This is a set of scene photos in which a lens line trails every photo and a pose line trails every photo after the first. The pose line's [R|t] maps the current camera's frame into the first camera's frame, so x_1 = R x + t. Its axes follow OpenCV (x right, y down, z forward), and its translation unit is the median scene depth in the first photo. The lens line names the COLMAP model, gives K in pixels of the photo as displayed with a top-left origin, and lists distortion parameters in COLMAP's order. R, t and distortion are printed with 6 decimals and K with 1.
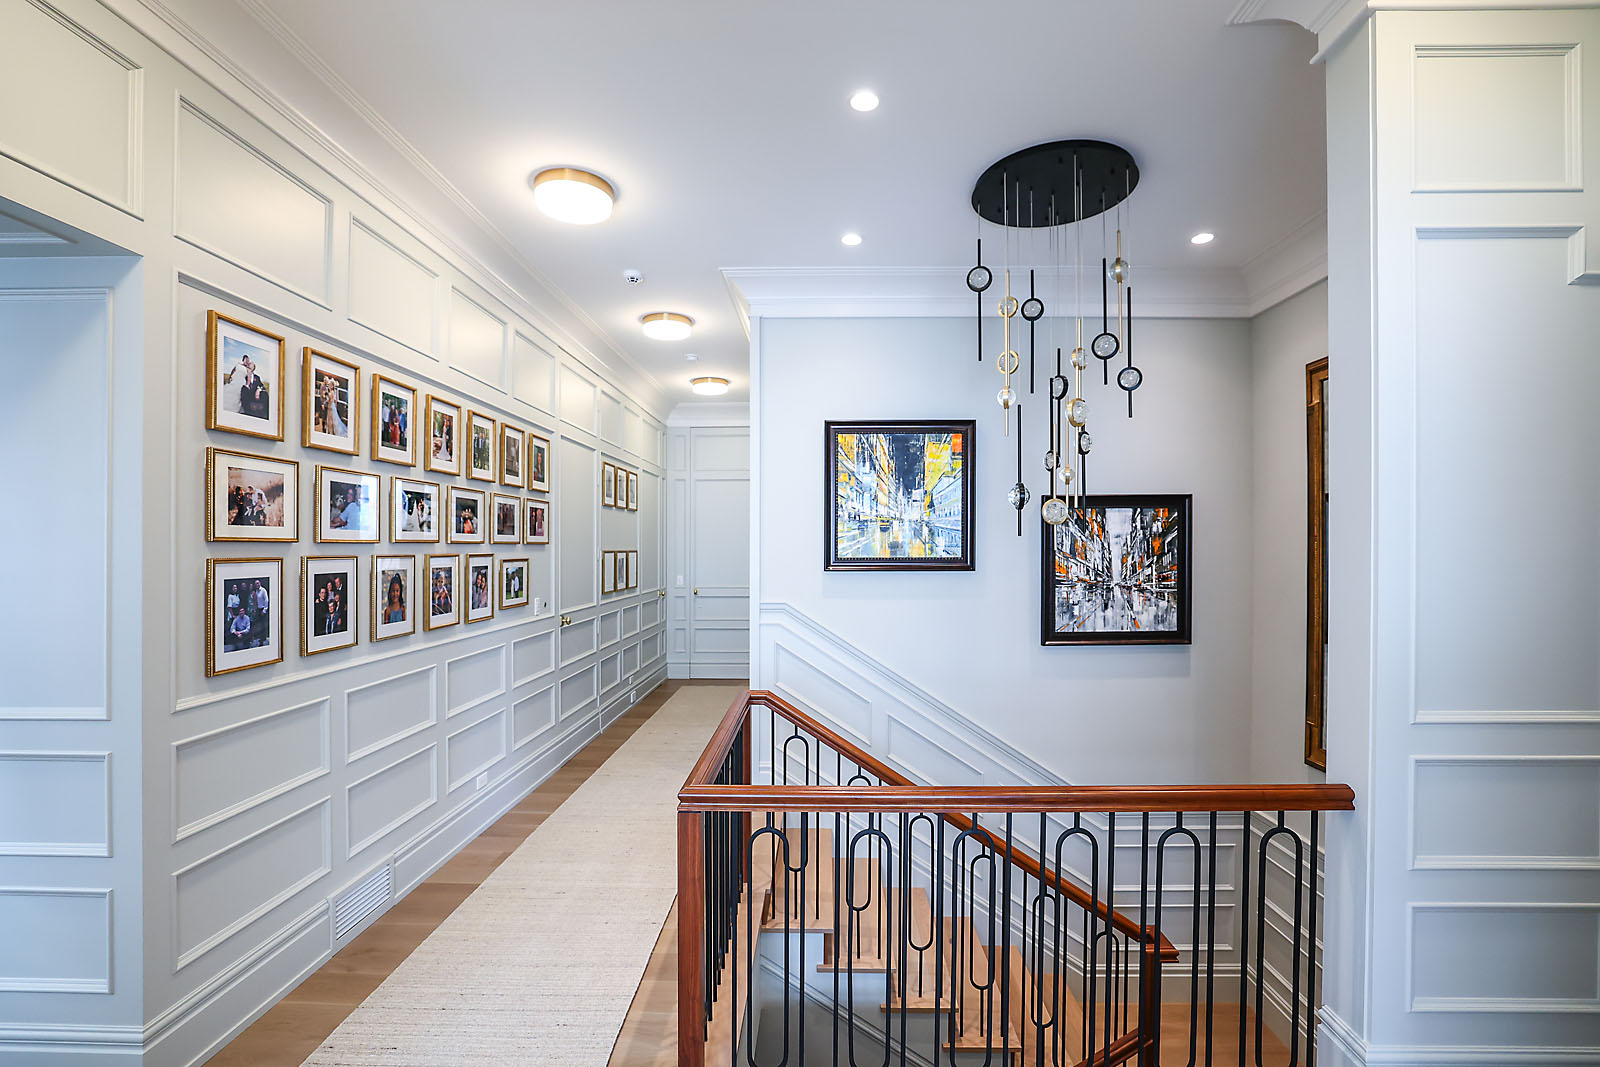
lens RADIAL K [[740.7, 0, 829.9], [0, 740.7, 524.6], [0, 0, 1]] dist [-0.012516, 0.000020]
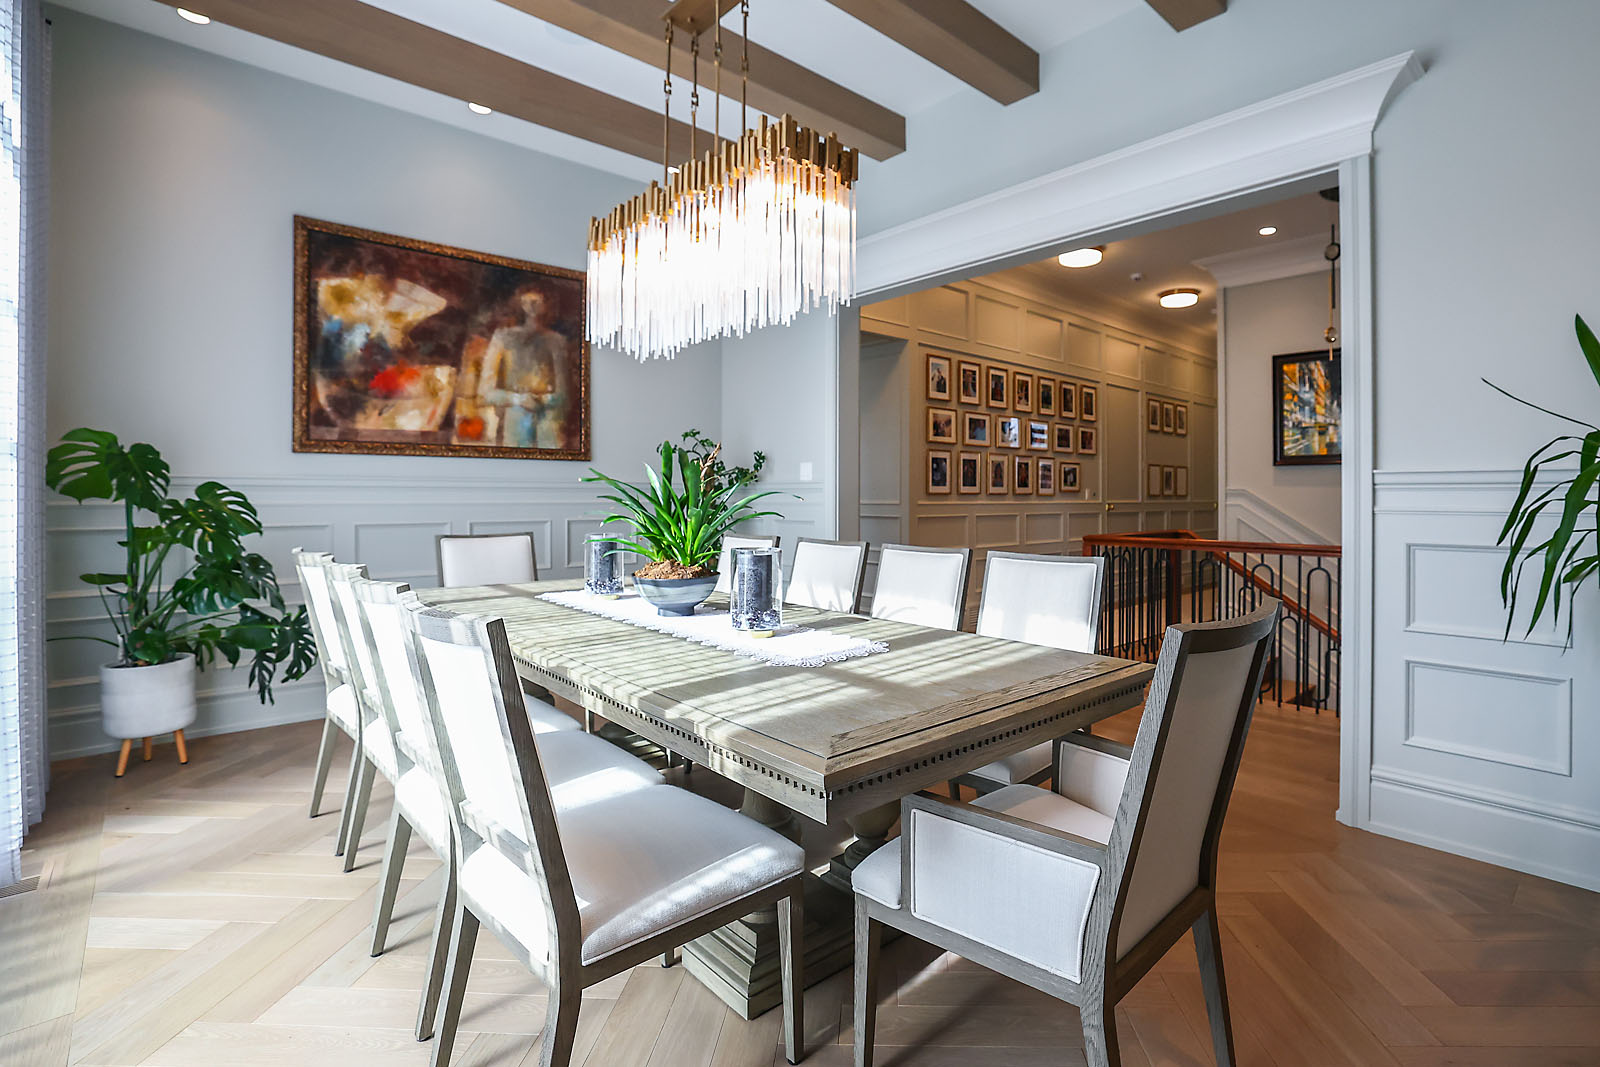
lens RADIAL K [[740.7, 0, 829.9], [0, 740.7, 524.6], [0, 0, 1]] dist [-0.012516, 0.000020]
pose [[0.680029, 0.041547, -0.732007, 0.522545], [0.013733, 0.997496, 0.069373, 0.077219], [0.733056, -0.057229, 0.677756, -0.642209]]
